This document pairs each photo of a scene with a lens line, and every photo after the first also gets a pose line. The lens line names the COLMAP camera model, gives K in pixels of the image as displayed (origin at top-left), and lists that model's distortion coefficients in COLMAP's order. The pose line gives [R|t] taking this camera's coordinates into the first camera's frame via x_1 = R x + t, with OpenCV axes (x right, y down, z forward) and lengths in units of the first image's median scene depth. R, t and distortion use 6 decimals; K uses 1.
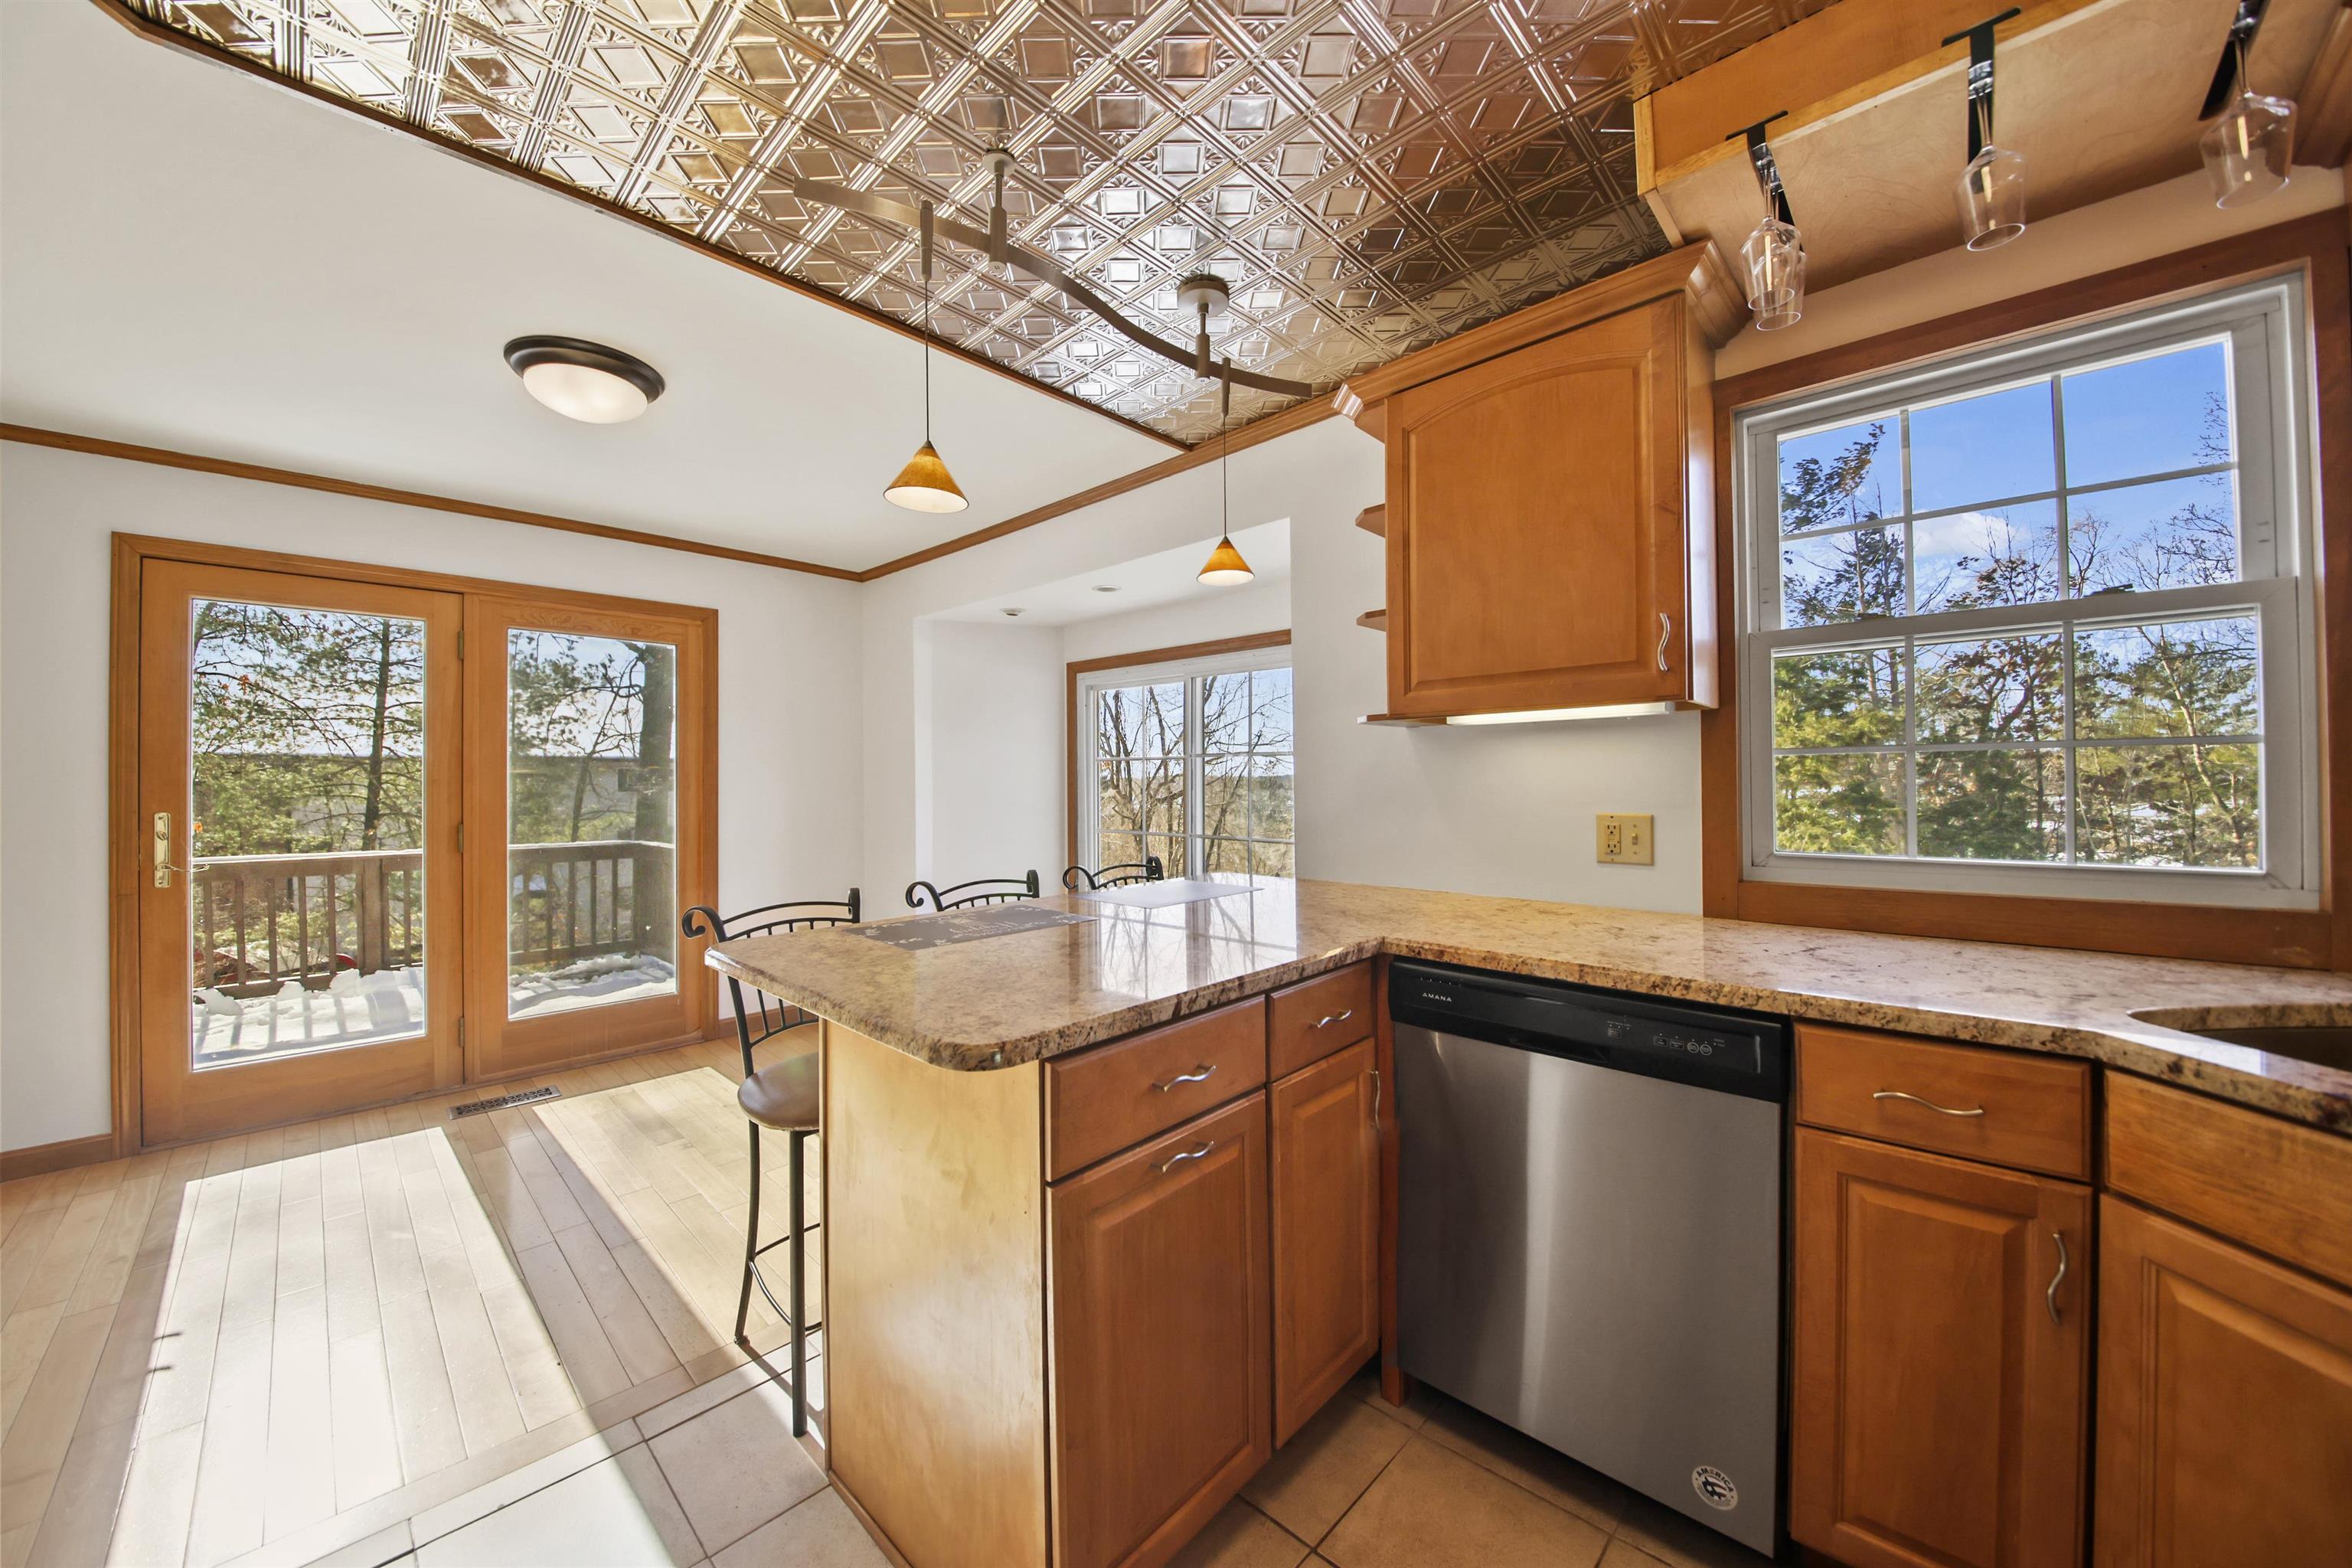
lens RADIAL K [[819.5, 0, 1155.3], [0, 819.5, 776.4], [0, 0, 1]] dist [0.015045, -0.014106]
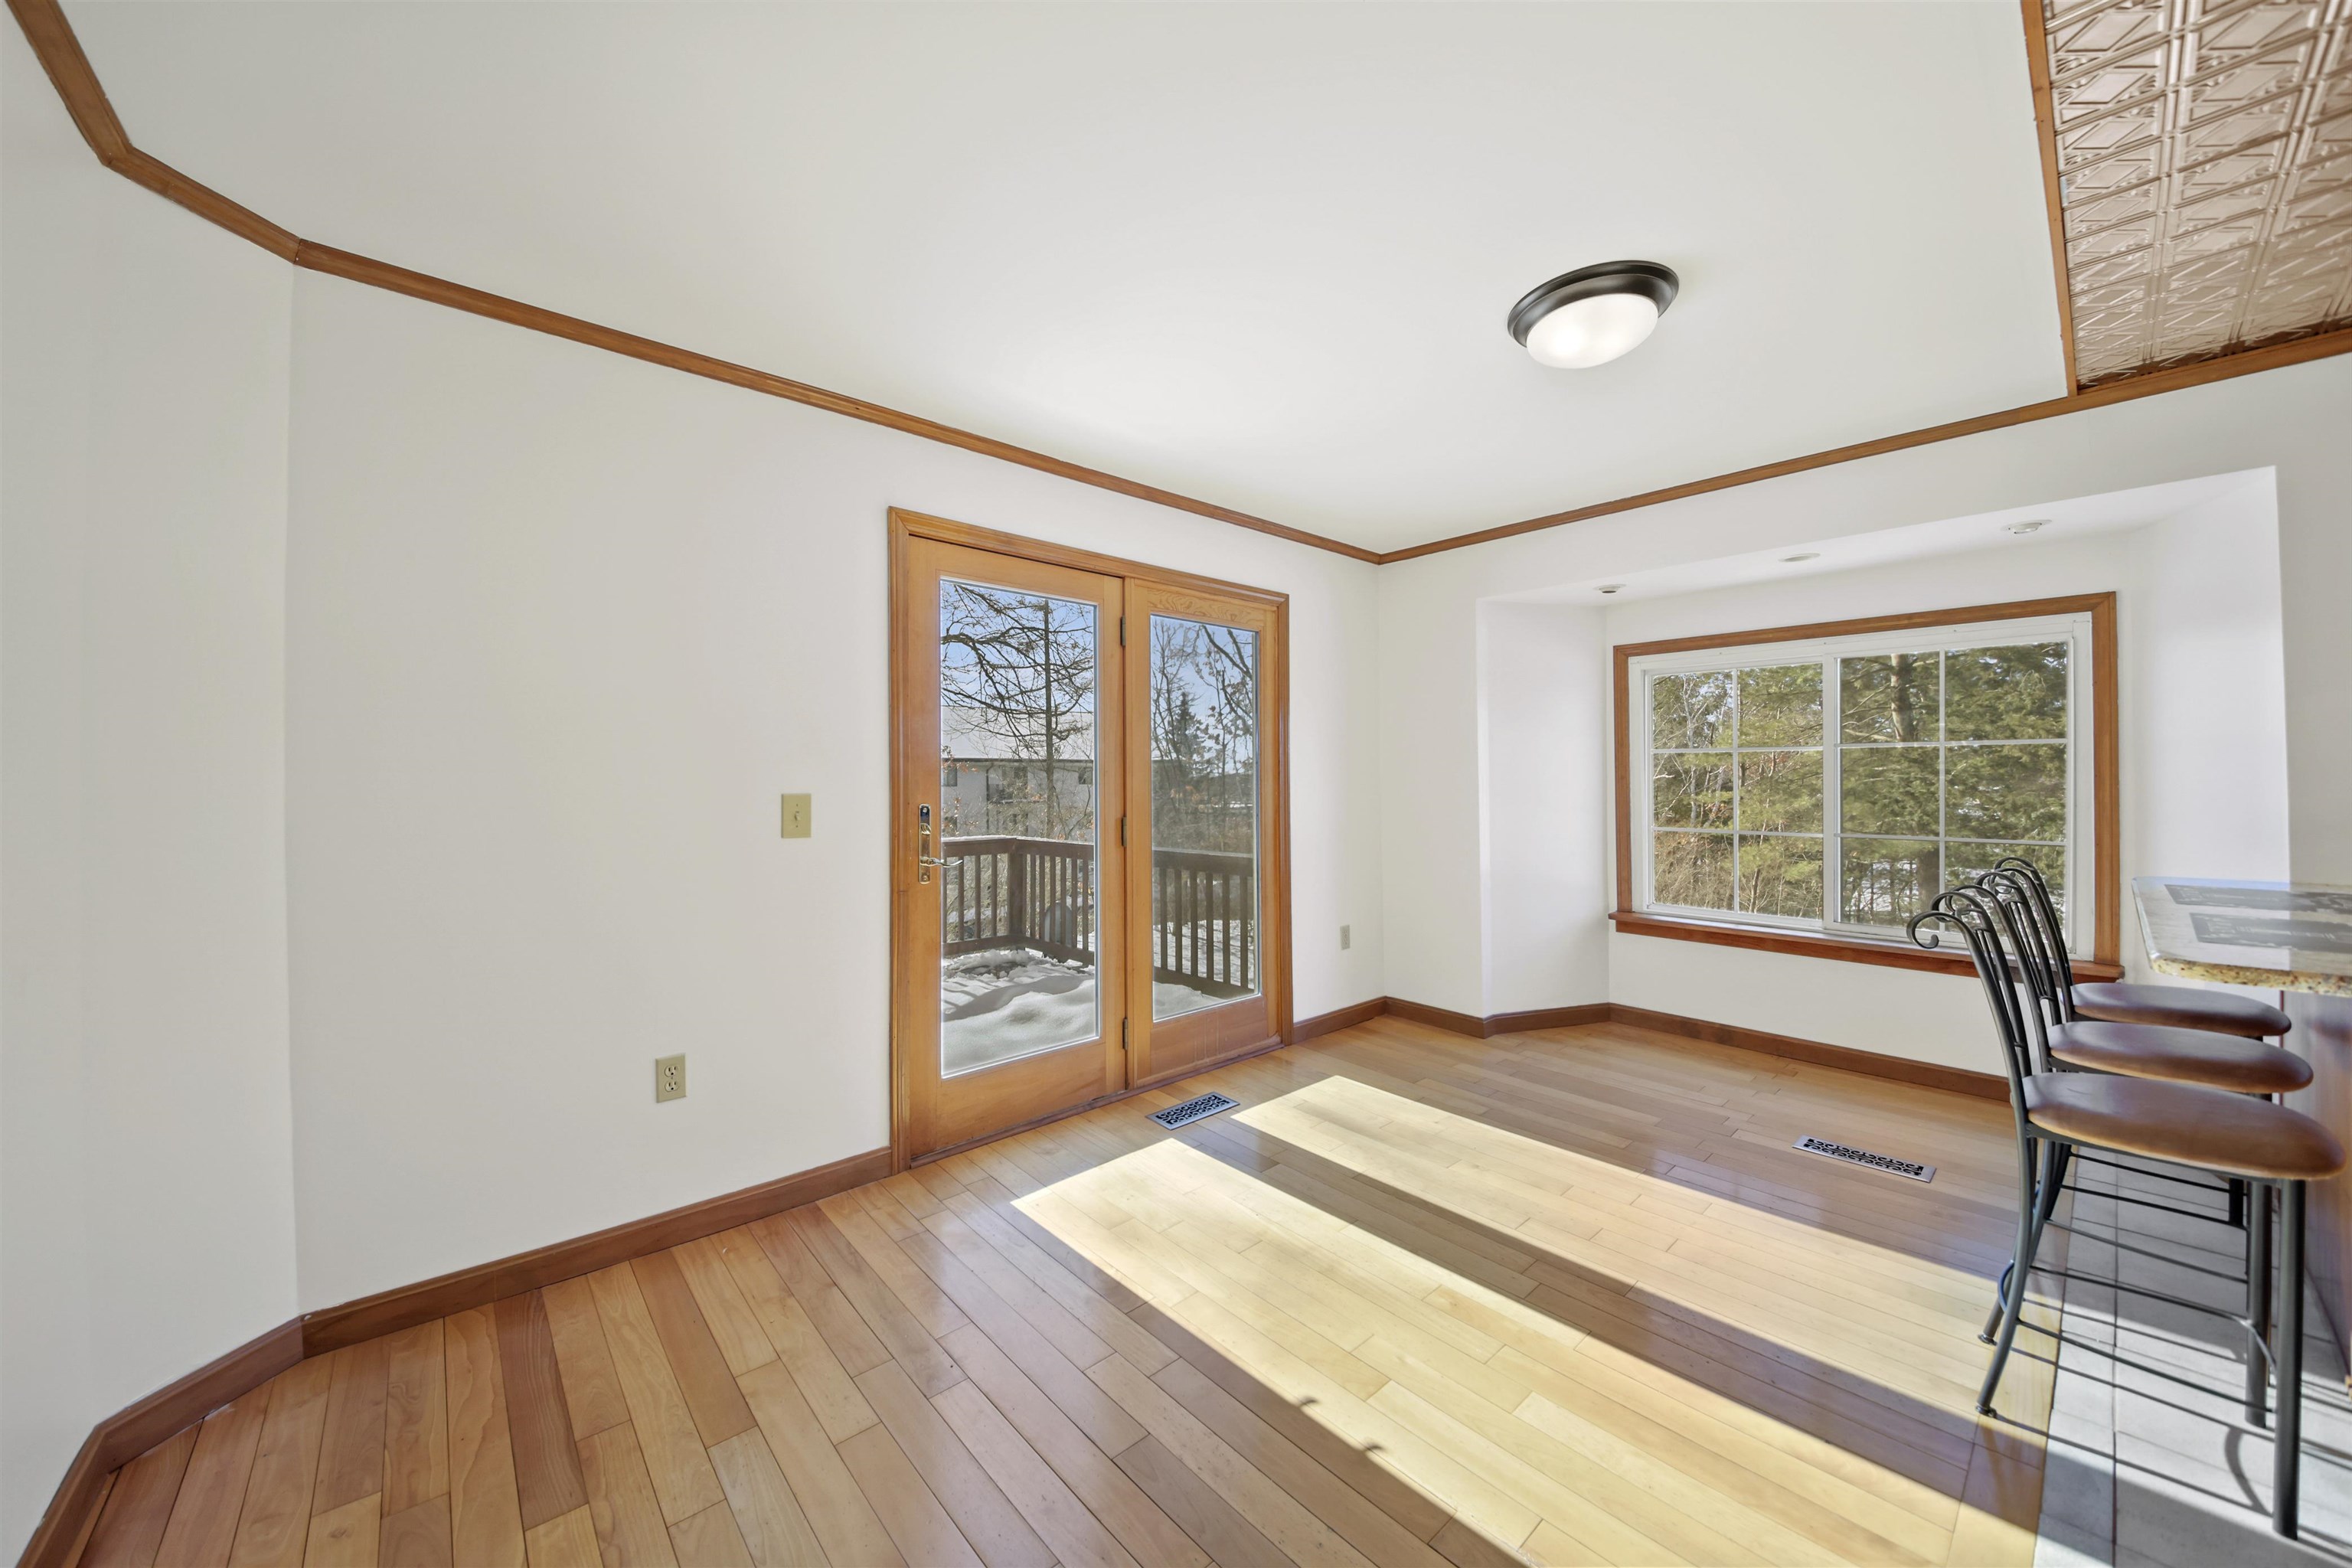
lens RADIAL K [[819.5, 0, 1155.3], [0, 819.5, 776.4], [0, 0, 1]] dist [0.015045, -0.014106]
pose [[0.998050, -0.001213, -0.062415, -0.750143], [0.001415, 0.999994, 0.003184, 0.007258], [0.062411, -0.003266, 0.998045, 0.049380]]
